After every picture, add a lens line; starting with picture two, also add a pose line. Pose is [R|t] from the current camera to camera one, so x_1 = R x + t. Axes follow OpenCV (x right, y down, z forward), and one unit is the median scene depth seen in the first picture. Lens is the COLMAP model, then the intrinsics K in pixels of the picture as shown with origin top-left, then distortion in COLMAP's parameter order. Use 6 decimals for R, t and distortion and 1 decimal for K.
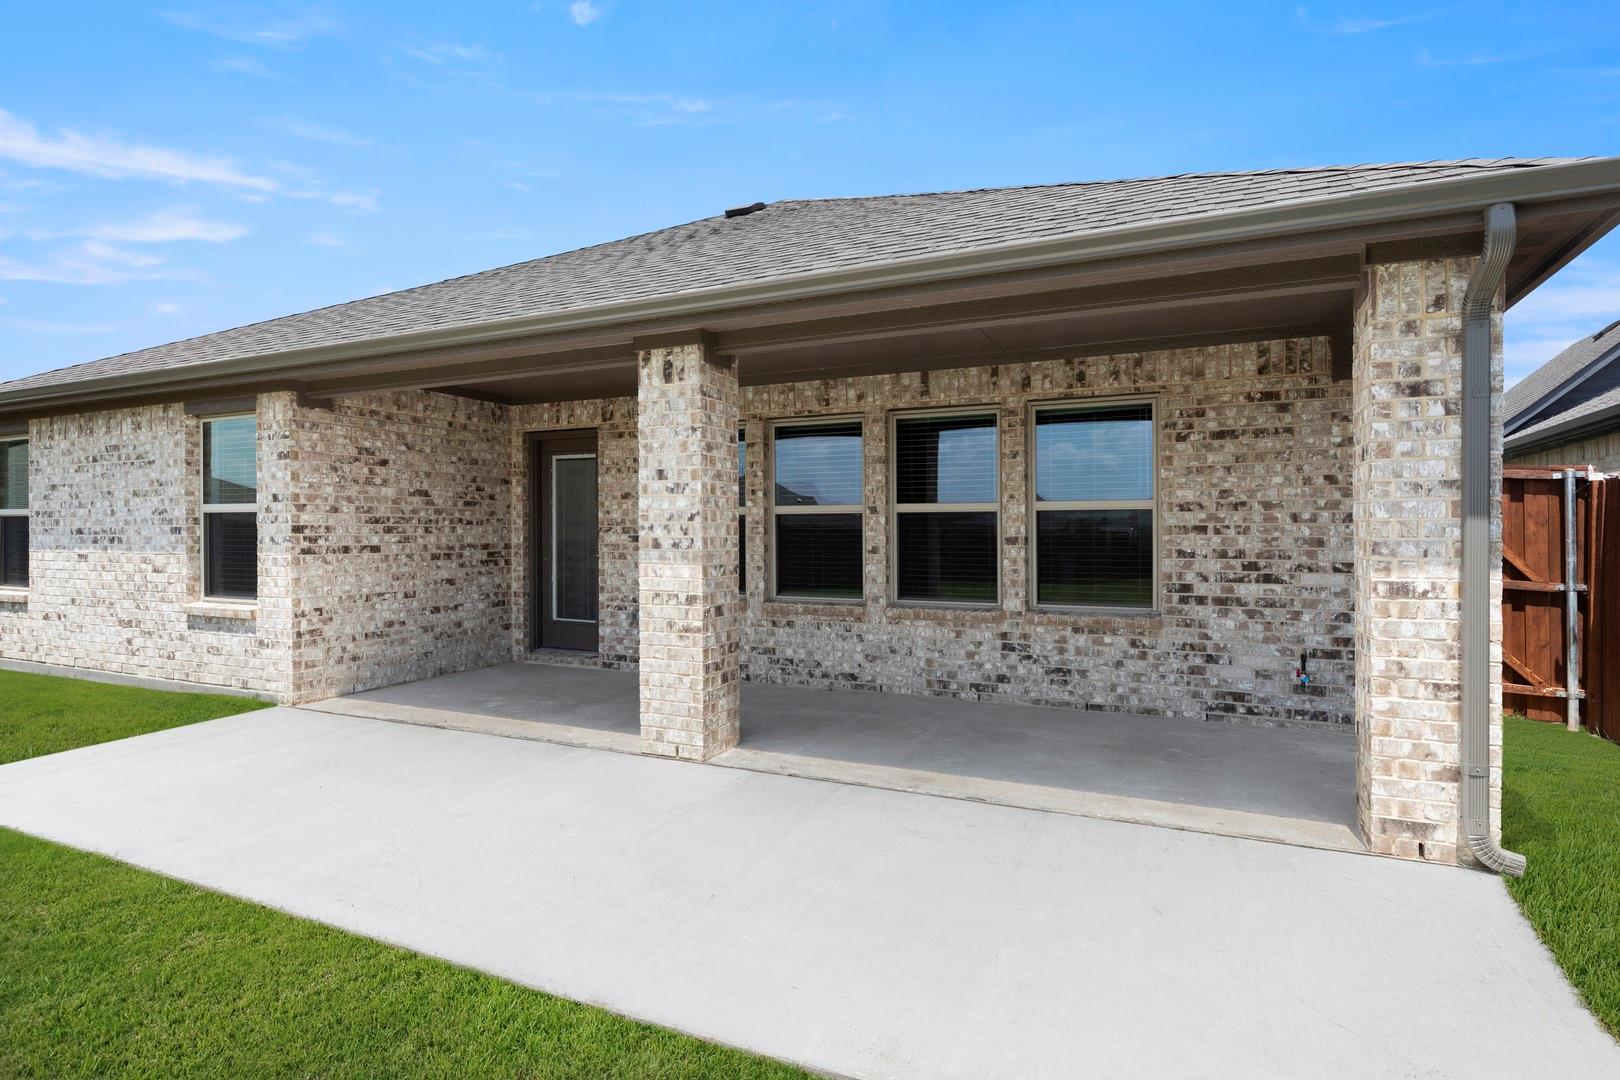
lens RADIAL K [[884.4, 0, 778.0], [0, 884.4, 532.7], [0, 0, 1]] dist [0.004374, -0.000266]
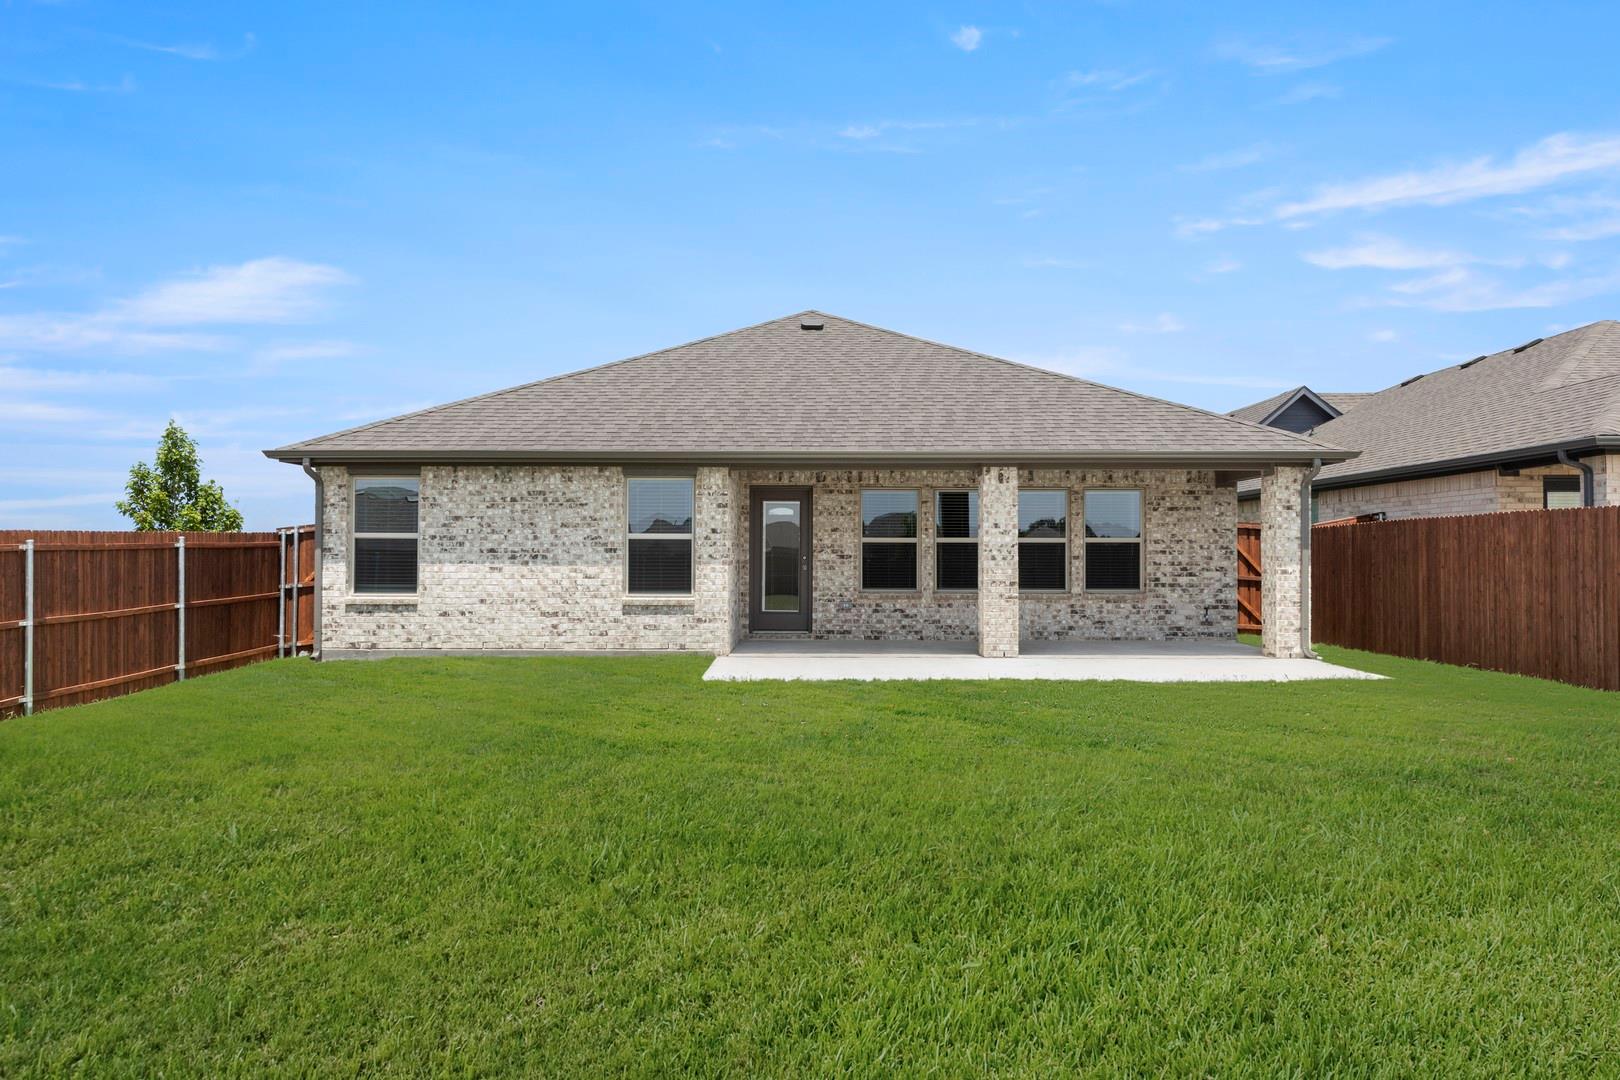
lens RADIAL K [[1072.1, 0, 809.1], [0, 1072.1, 543.0], [0, 0, 1]] dist [0.000195, -0.000712]
pose [[0.902147, 0.007474, 0.431365, -1.294831], [-0.002536, 0.999925, -0.012022, 0.006680], [-0.431422, 0.009752, 0.902097, -0.893251]]
